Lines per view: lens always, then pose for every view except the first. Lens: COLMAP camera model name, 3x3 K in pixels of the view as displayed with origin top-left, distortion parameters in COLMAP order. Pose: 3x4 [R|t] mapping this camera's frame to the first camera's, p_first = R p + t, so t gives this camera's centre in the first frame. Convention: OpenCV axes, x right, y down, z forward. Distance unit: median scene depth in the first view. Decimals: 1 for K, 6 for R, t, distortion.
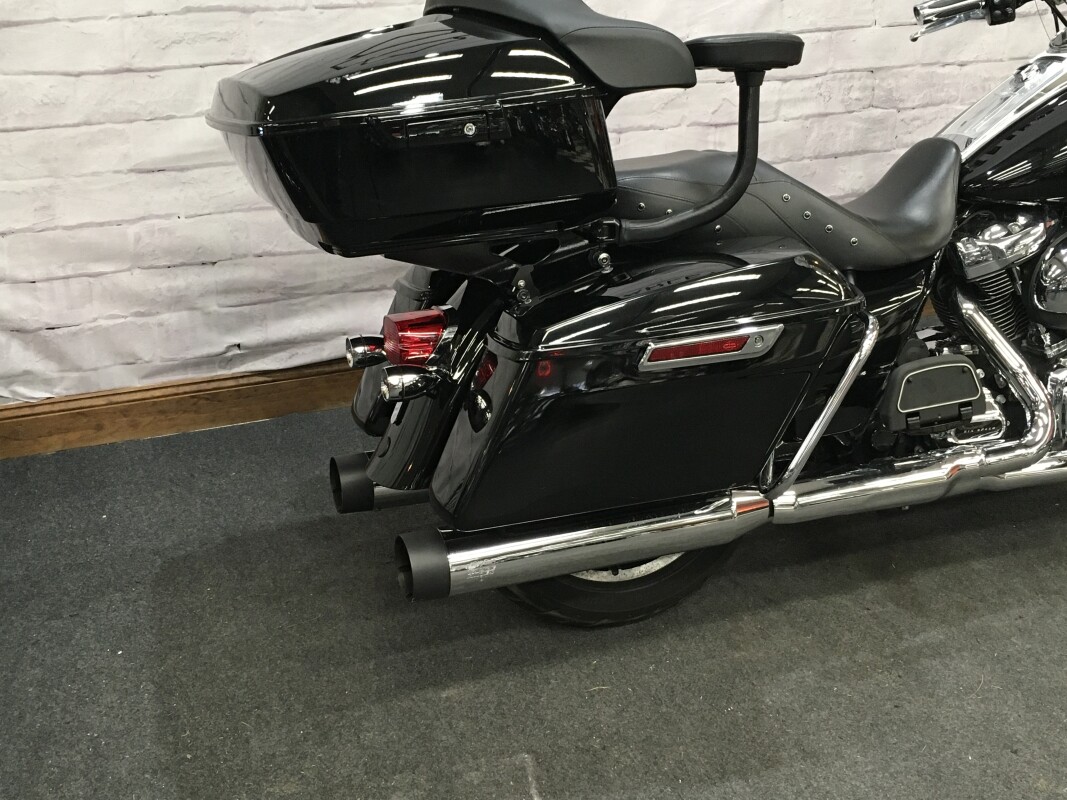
lens RADIAL K [[1342.5, 0, 532.9], [0, 1342.5, 401.7], [0, 0, 1]] dist [0.056619, 0.000000]
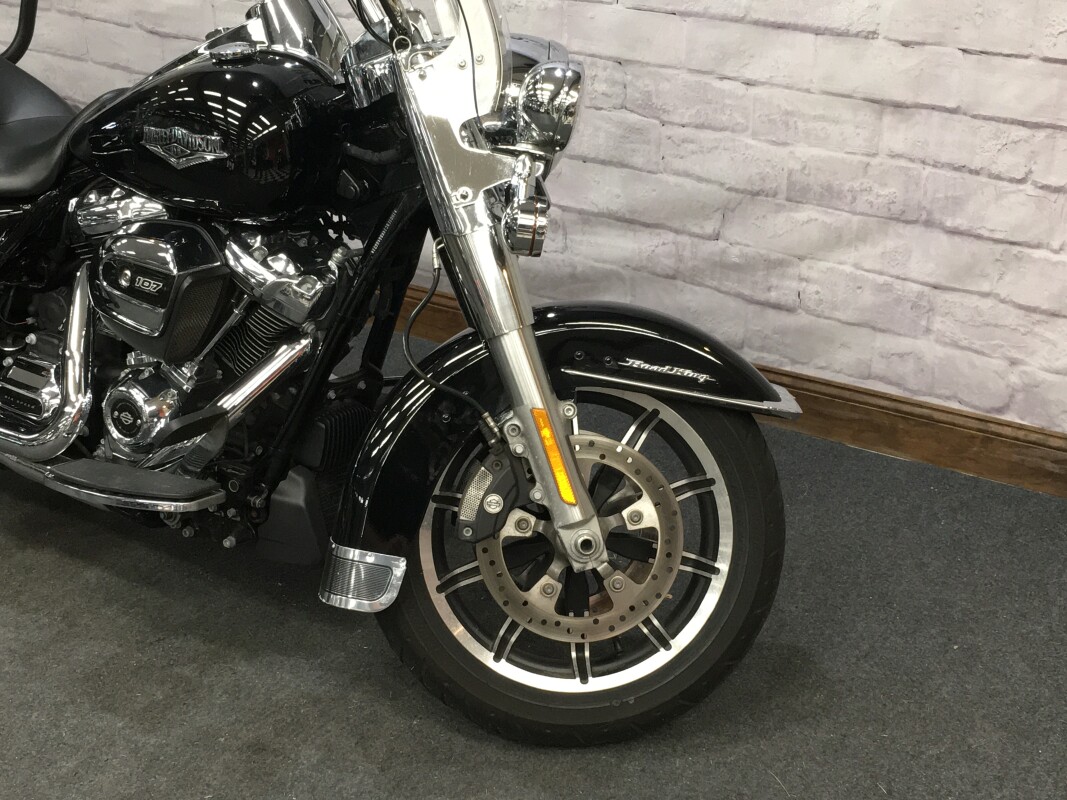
lens RADIAL K [[1534.2, 0, 535.5], [0, 1534.2, 403.4], [0, 0, 1]] dist [0.058854, 0.000000]
pose [[0.630010, 0.346392, -0.695054, 1.034726], [-0.340688, 0.927567, 0.153463, -0.207607], [0.697867, 0.140114, 0.702388, 0.422615]]
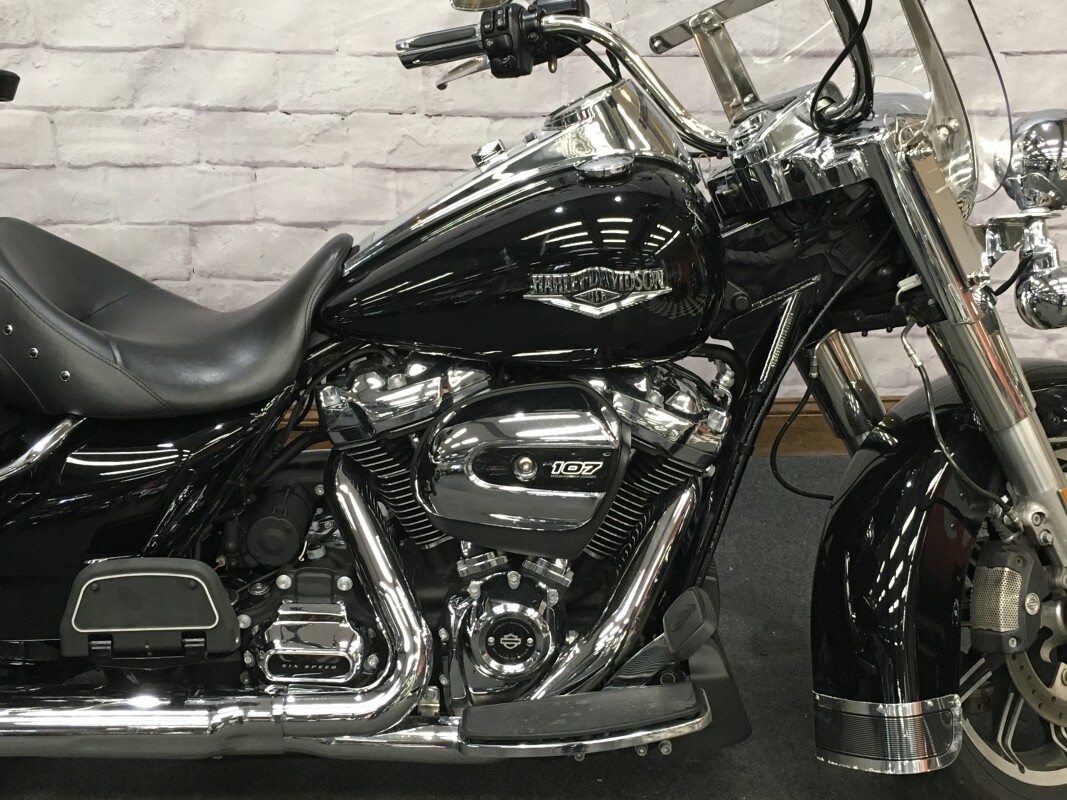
lens RADIAL K [[1534.2, 0, 534.3], [0, 1534.2, 395.5], [0, 0, 1]] dist [0.058854, 0.000000]
pose [[0.945255, 0.138855, -0.295316, 0.529962], [-0.140388, 0.989965, 0.016118, -0.117069], [0.294591, 0.026223, 0.955264, 0.234973]]
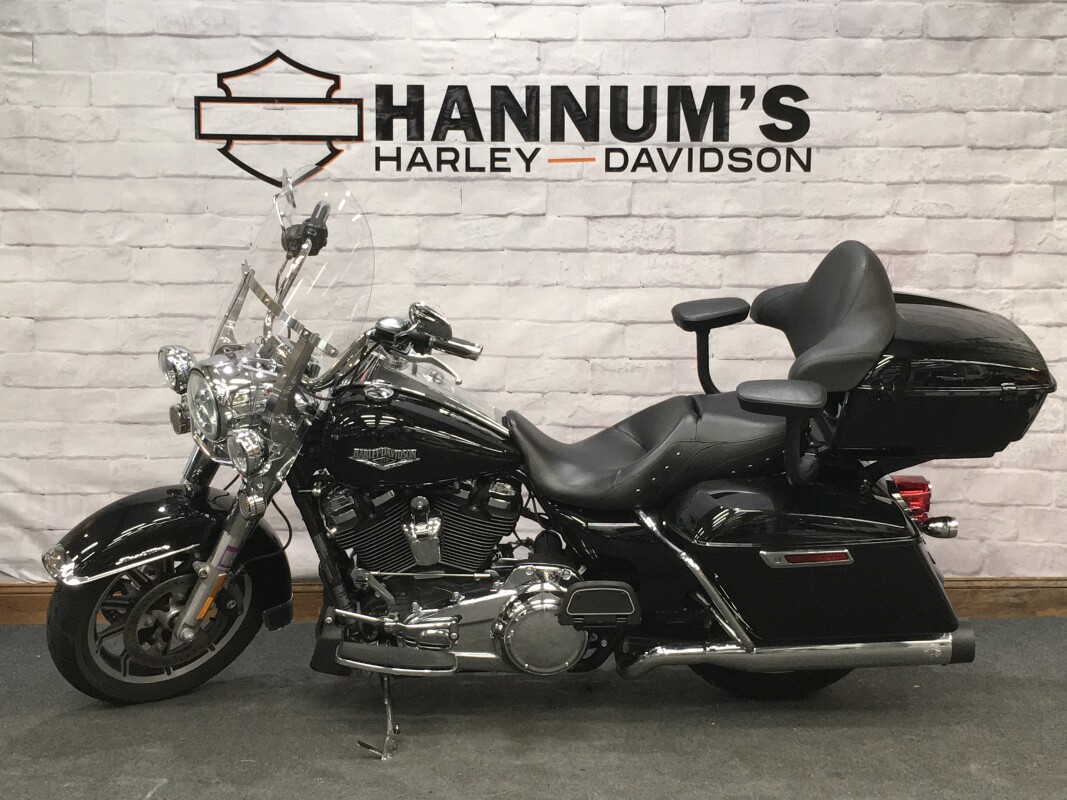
lens RADIAL K [[1707.8, 0, 534.4], [0, 1707.8, 397.7], [0, 0, 1]] dist [0.043890, 0.000000]
pose [[0.941124, 0.045709, -0.334957, 0.696996], [-0.144532, 0.950101, -0.276438, 0.232122], [0.305607, 0.308575, 0.900770, -0.483113]]
